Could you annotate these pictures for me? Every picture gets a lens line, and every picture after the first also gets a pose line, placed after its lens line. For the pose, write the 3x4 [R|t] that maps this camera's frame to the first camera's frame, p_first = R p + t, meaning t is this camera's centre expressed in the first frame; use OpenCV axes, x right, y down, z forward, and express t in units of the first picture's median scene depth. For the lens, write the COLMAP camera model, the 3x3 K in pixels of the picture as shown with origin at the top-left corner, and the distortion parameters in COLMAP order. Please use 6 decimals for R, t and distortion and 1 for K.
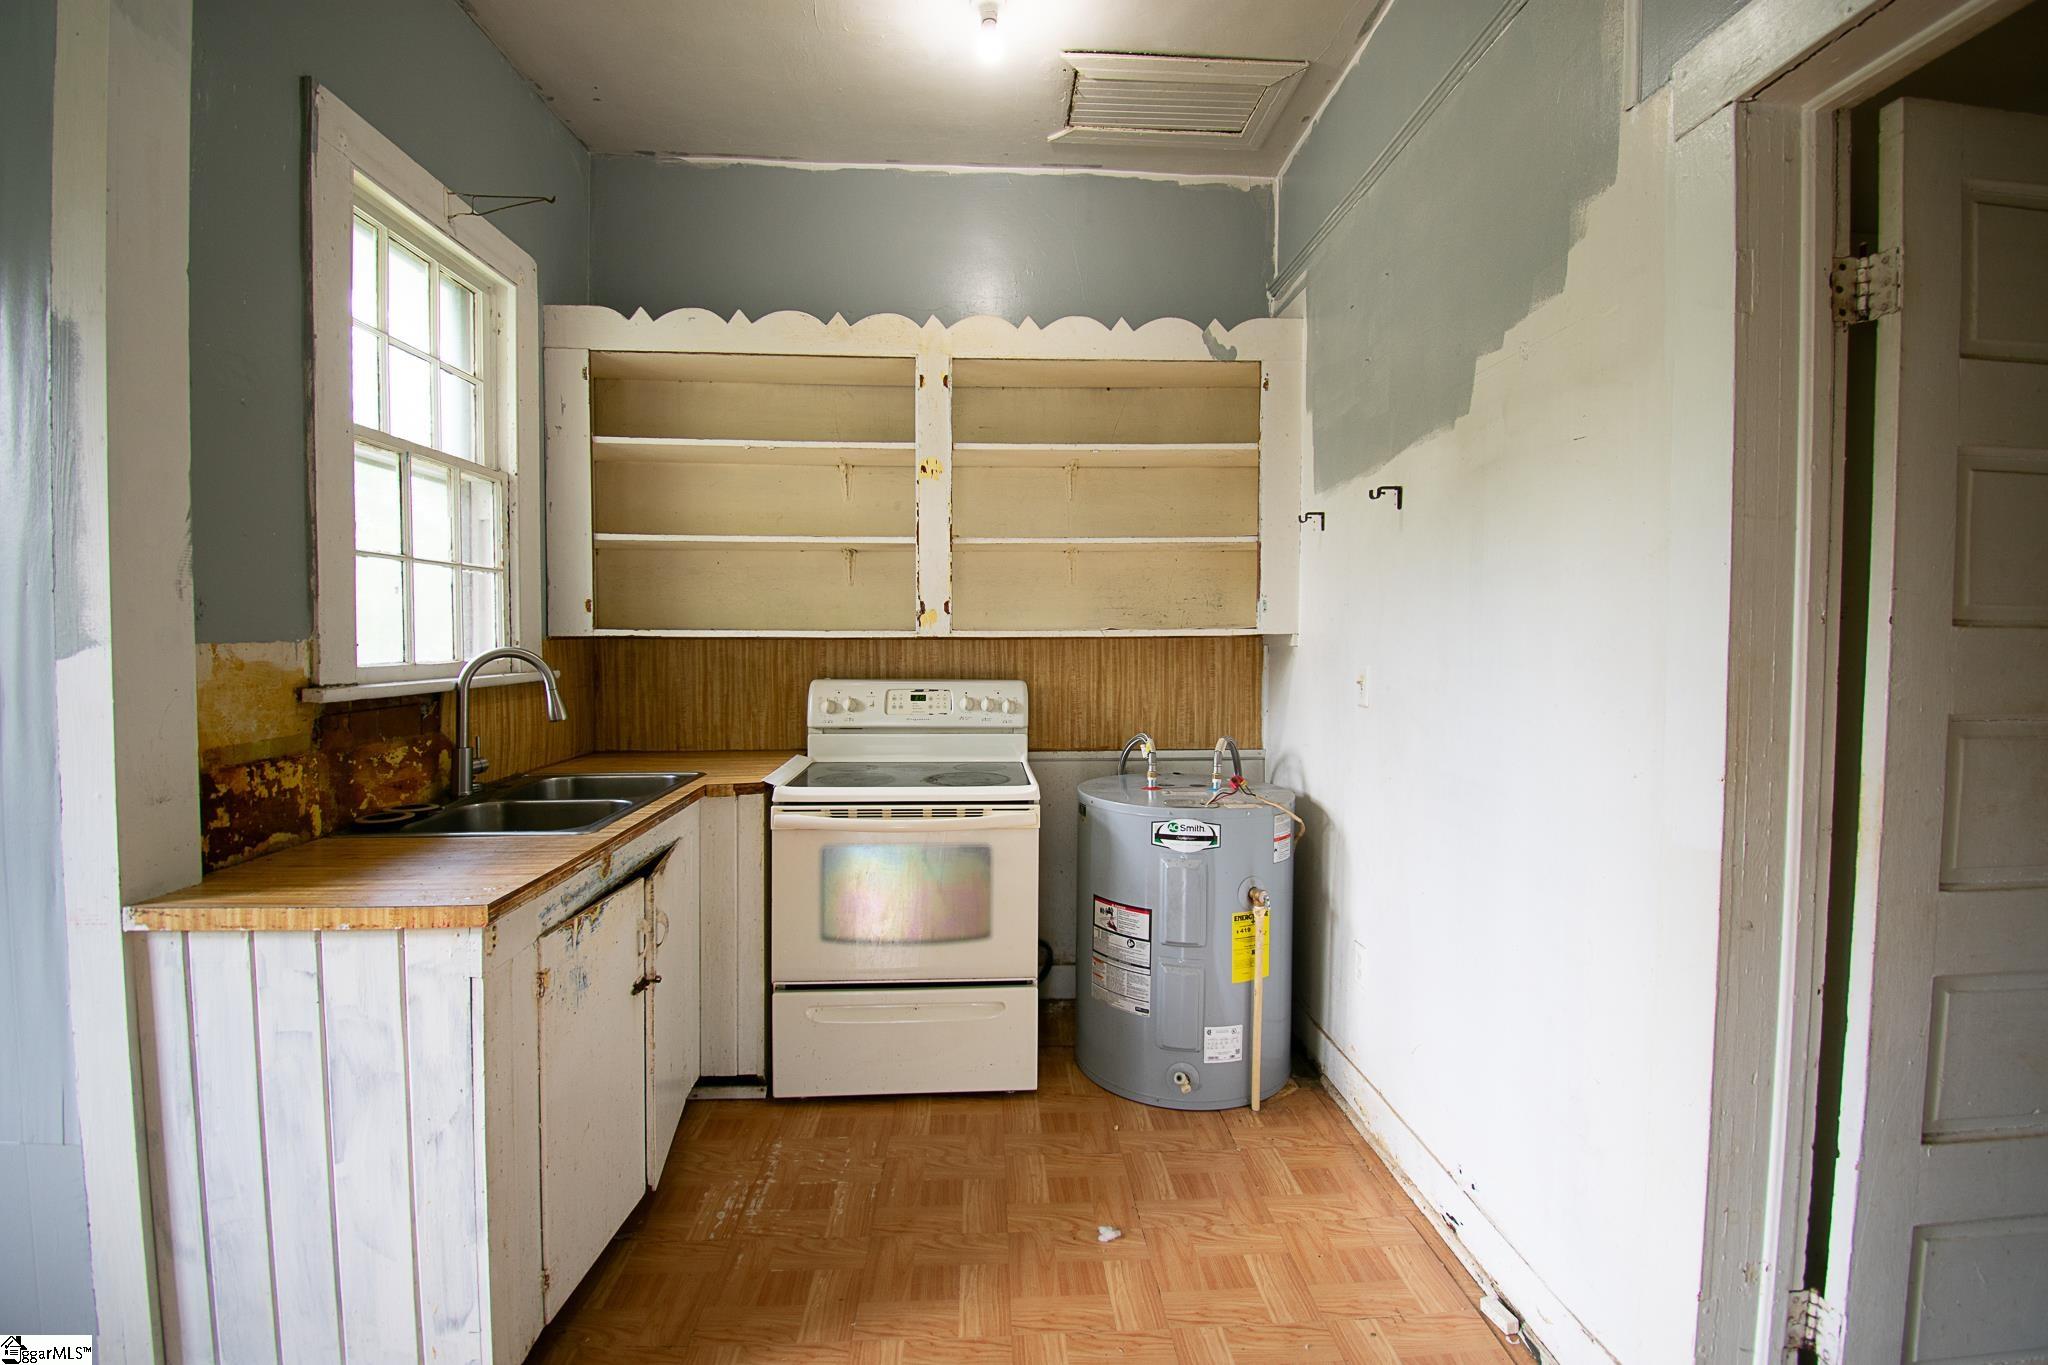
lens RADIAL K [[927.1, 0, 1030.3], [0, 927.1, 675.5], [0, 0, 1]] dist [-0.018559, -0.002933]
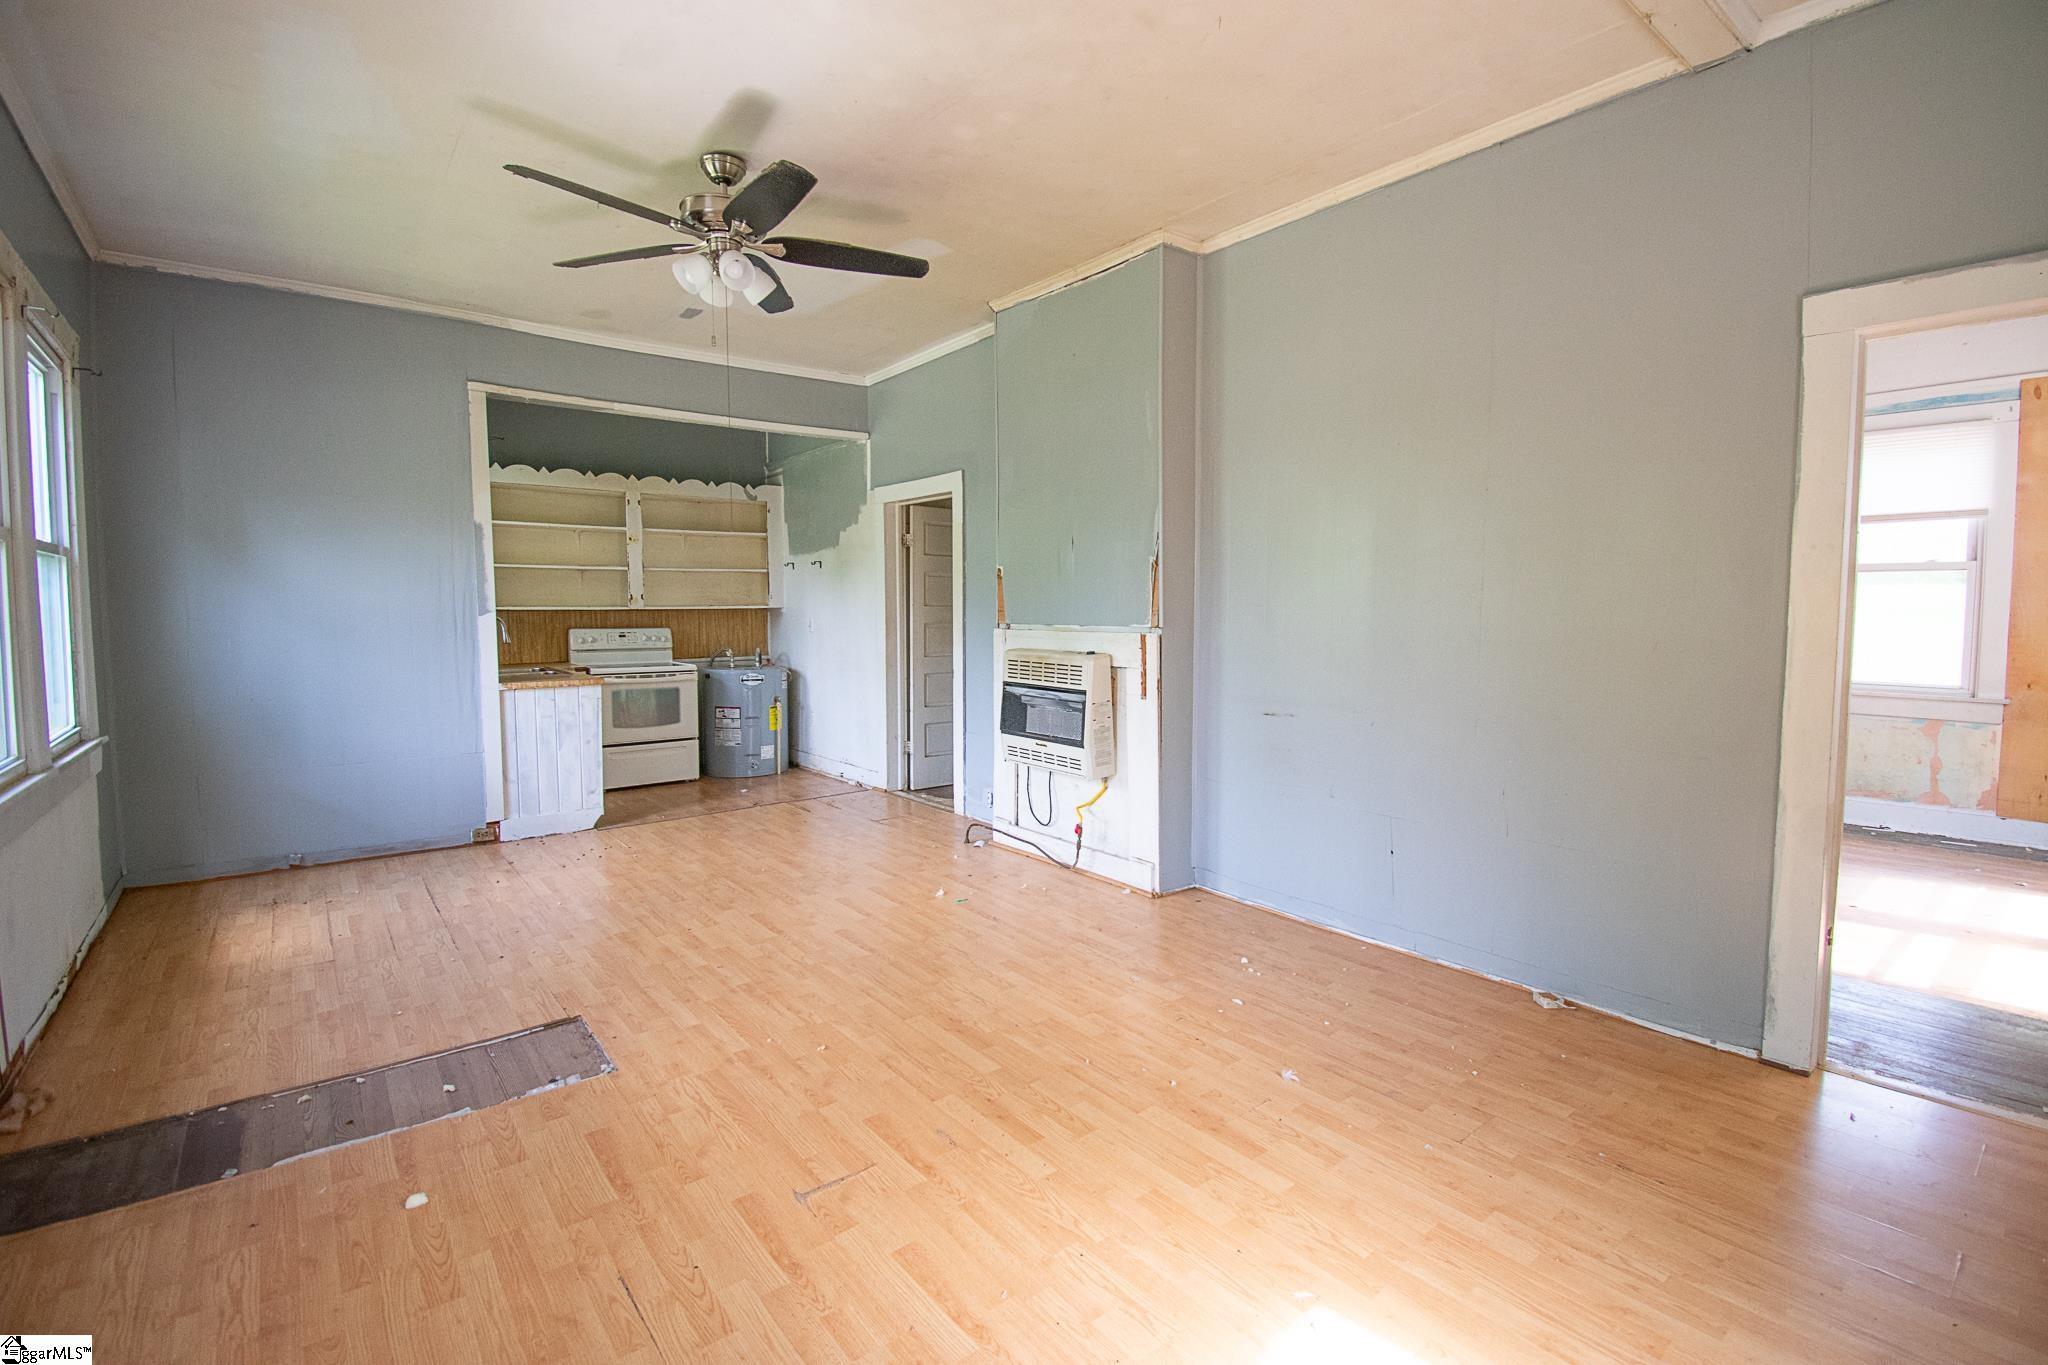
lens RADIAL K [[927.1, 0, 1025.9], [0, 927.1, 670.4], [0, 0, 1]] dist [-0.018559, -0.002933]
pose [[0.822812, -0.040356, 0.566880, -0.650977], [0.026981, 0.999125, 0.031966, 0.068498], [-0.567673, -0.011007, 0.823180, -1.575270]]
